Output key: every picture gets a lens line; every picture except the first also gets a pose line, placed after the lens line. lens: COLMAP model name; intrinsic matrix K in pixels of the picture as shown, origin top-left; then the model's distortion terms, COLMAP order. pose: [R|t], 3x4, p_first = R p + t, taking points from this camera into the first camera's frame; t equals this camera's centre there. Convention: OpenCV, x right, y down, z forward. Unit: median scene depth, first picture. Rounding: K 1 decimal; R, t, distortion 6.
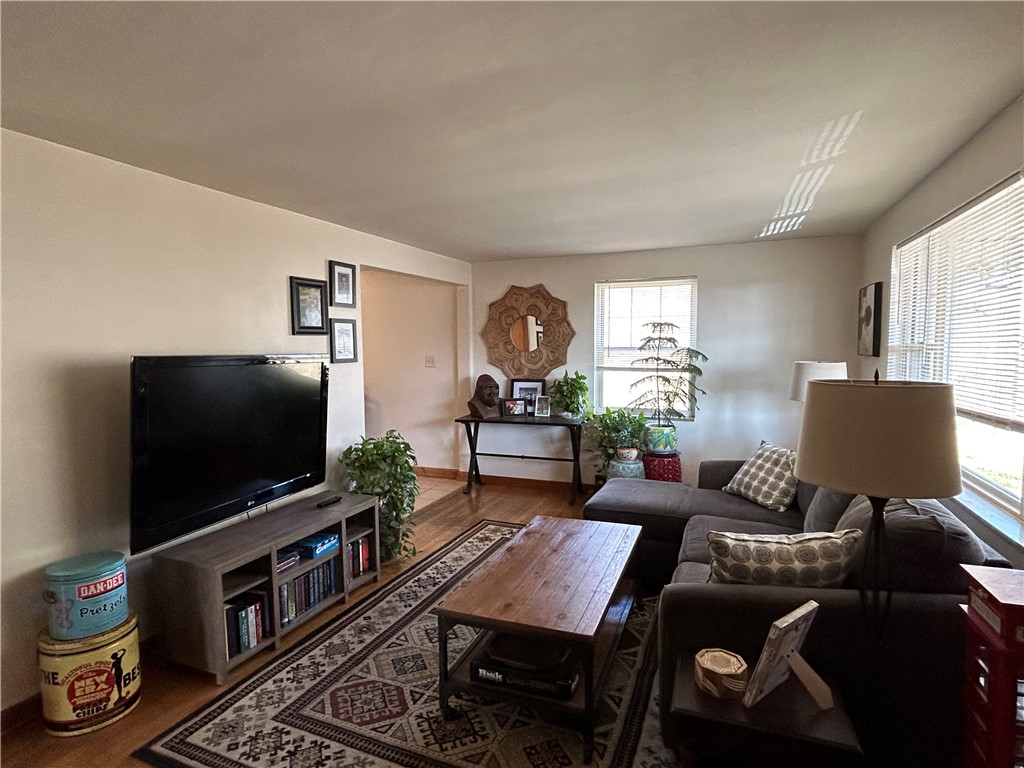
lens RADIAL K [[541.8, 0, 517.6], [0, 541.8, 383.6], [0, 0, 1]] dist [0.001613, -0.002353]
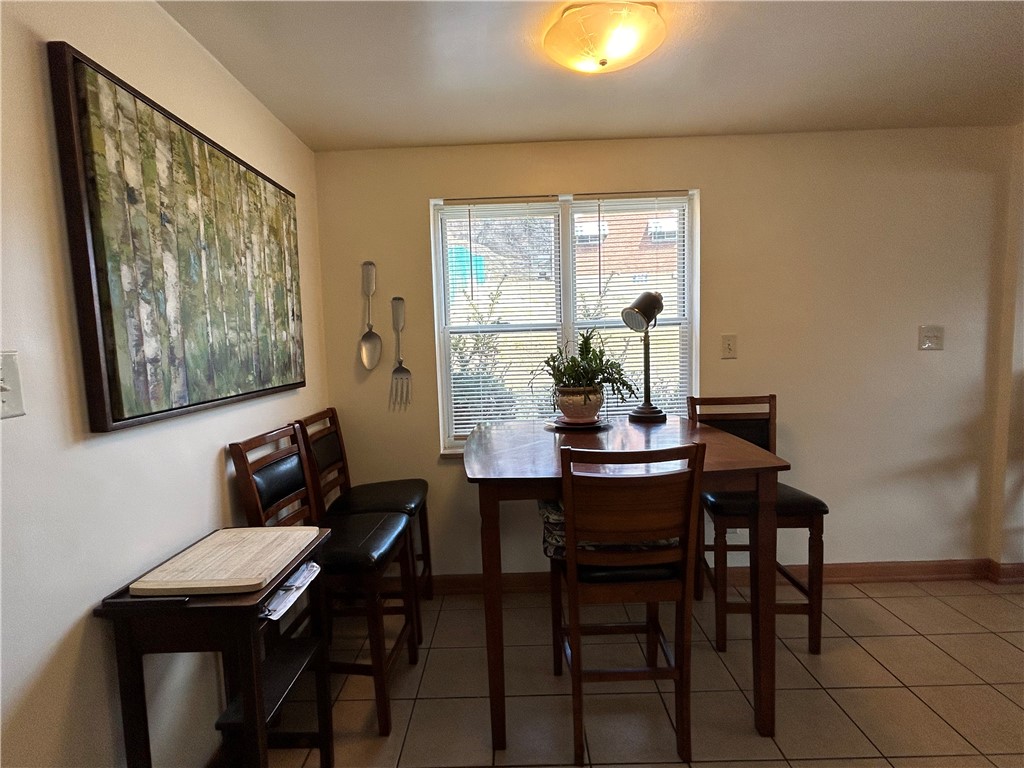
lens RADIAL K [[487.0, 0, 514.4], [0, 487.0, 378.3], [0, 0, 1]] dist [-0.000222, 0.001718]
pose [[0.929160, -0.047380, 0.366630, -1.043304], [0.049036, 0.998785, 0.004802, -0.040653], [-0.366412, 0.013516, 0.930354, 1.200904]]
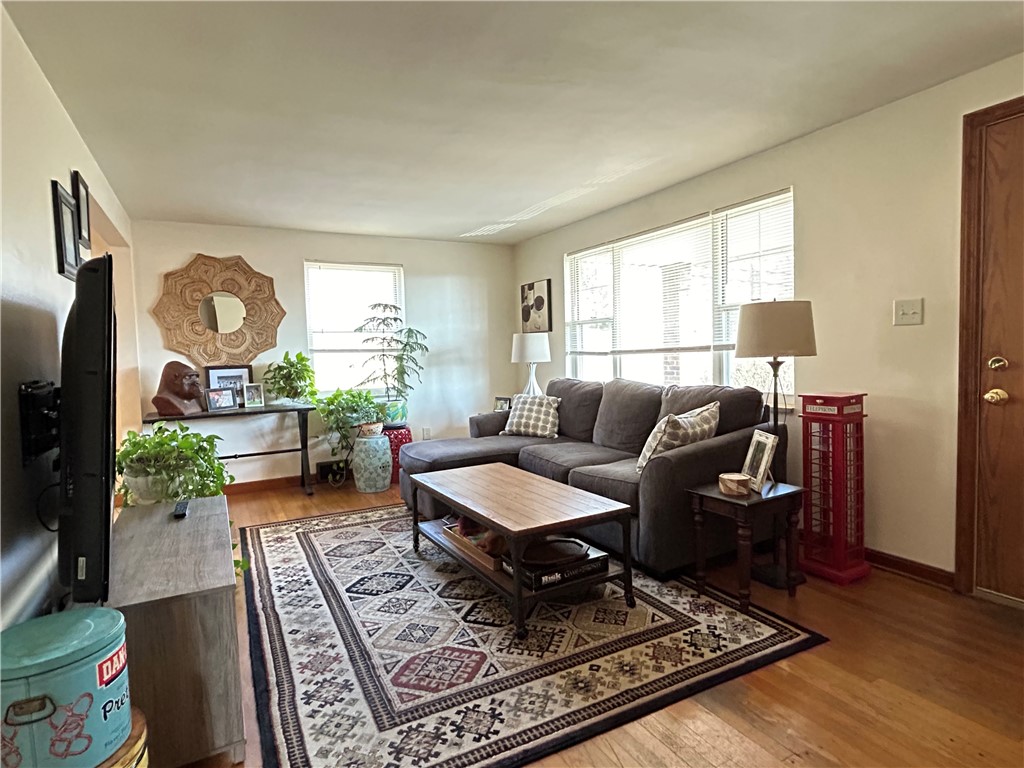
lens RADIAL K [[541.8, 0, 495.3], [0, 541.8, 384.0], [0, 0, 1]] dist [0.001613, -0.002353]
pose [[0.652601, -0.055076, 0.755698, -0.526305], [0.076699, 0.997034, 0.006429, 0.070183], [-0.753810, 0.053766, 0.654889, 0.190204]]
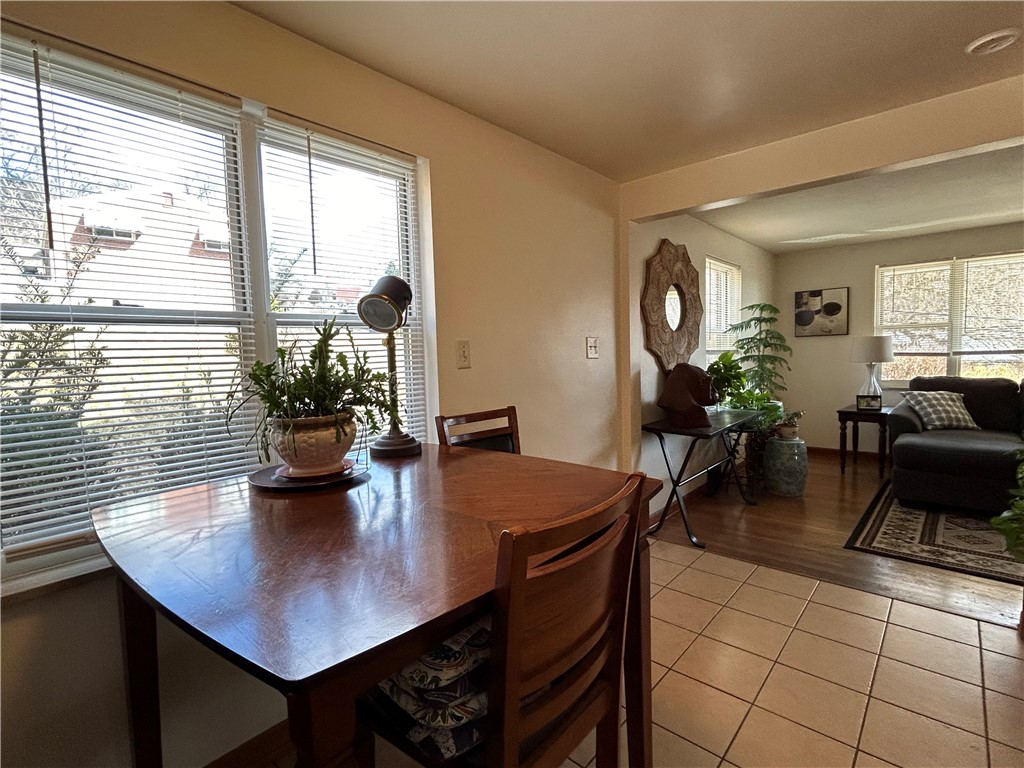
lens RADIAL K [[487.0, 0, 504.9], [0, 487.0, 385.3], [0, 0, 1]] dist [-0.000222, 0.001718]
pose [[0.352089, -0.065873, 0.933646, -1.042310], [0.092677, 0.995072, 0.035257, -0.046142], [-0.931367, 0.074114, 0.356459, 1.469222]]
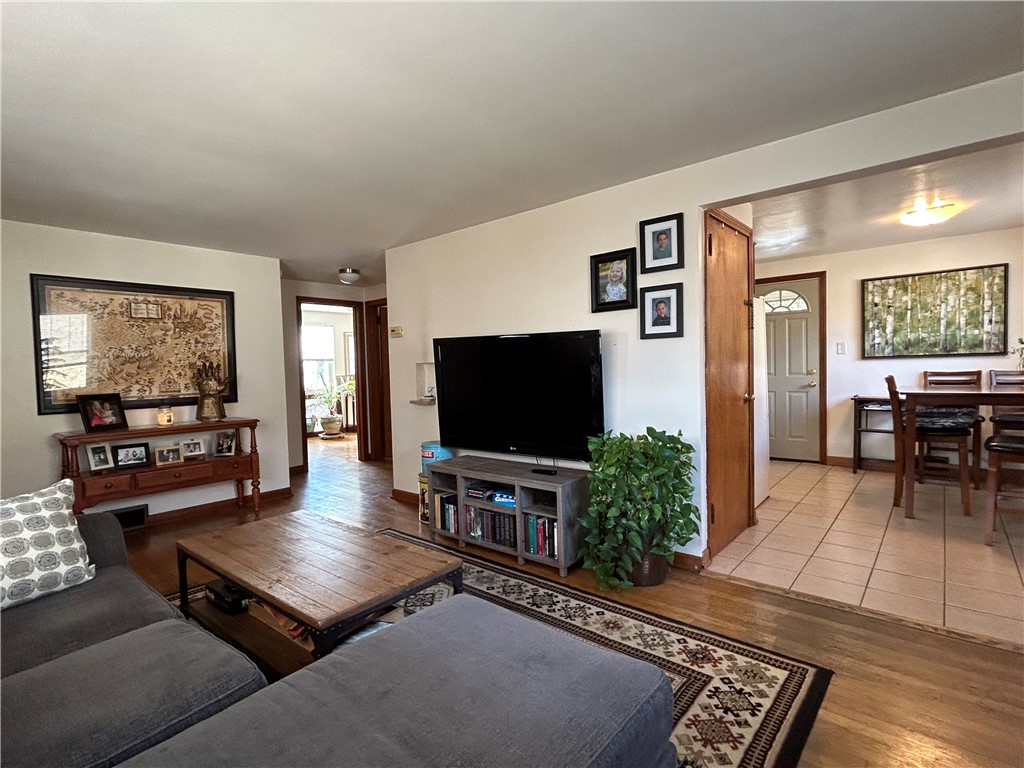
lens RADIAL K [[512.2, 0, 507.9], [0, 512.2, 381.1], [0, 0, 1]] dist [0.000379, 0.001638]
pose [[-0.317284, 0.051166, -0.946949, 0.527163], [-0.034816, 0.997242, 0.065549, -0.016896], [0.947691, 0.053766, -0.314627, 1.075991]]
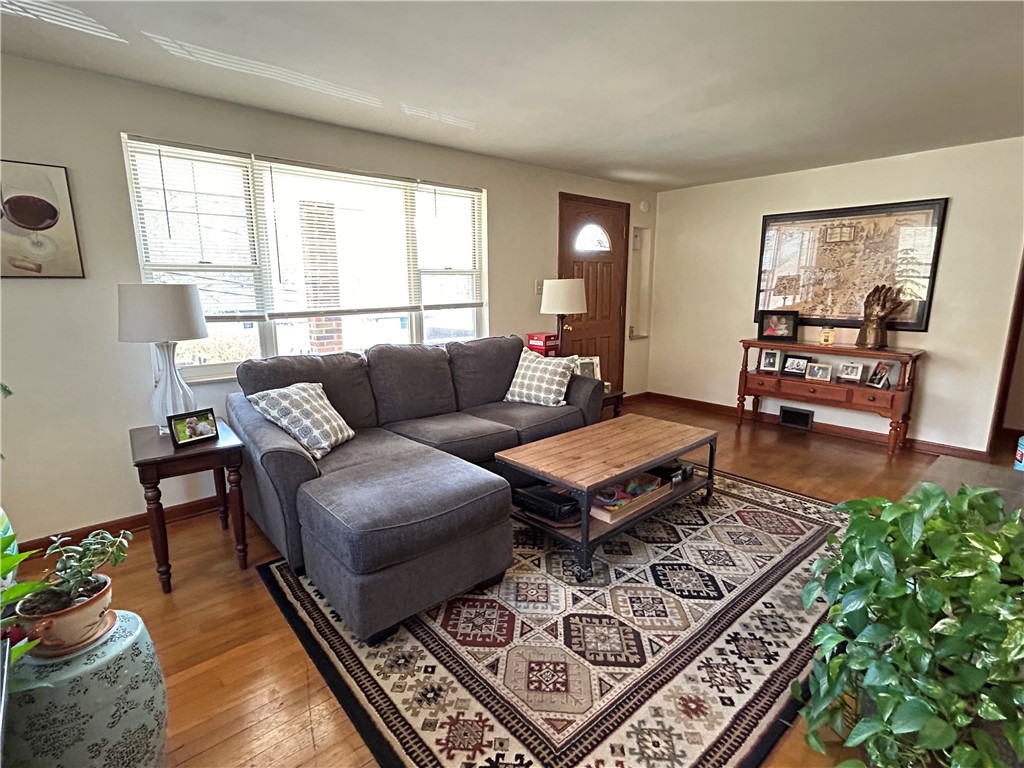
lens RADIAL K [[512.2, 0, 514.2], [0, 512.2, 383.4], [0, 0, 1]] dist [0.000379, 0.001638]
pose [[-0.895388, -0.069475, 0.439834, -0.147292], [0.044062, 0.969082, 0.242773, -0.055525], [-0.443102, 0.236756, -0.864643, 1.397064]]
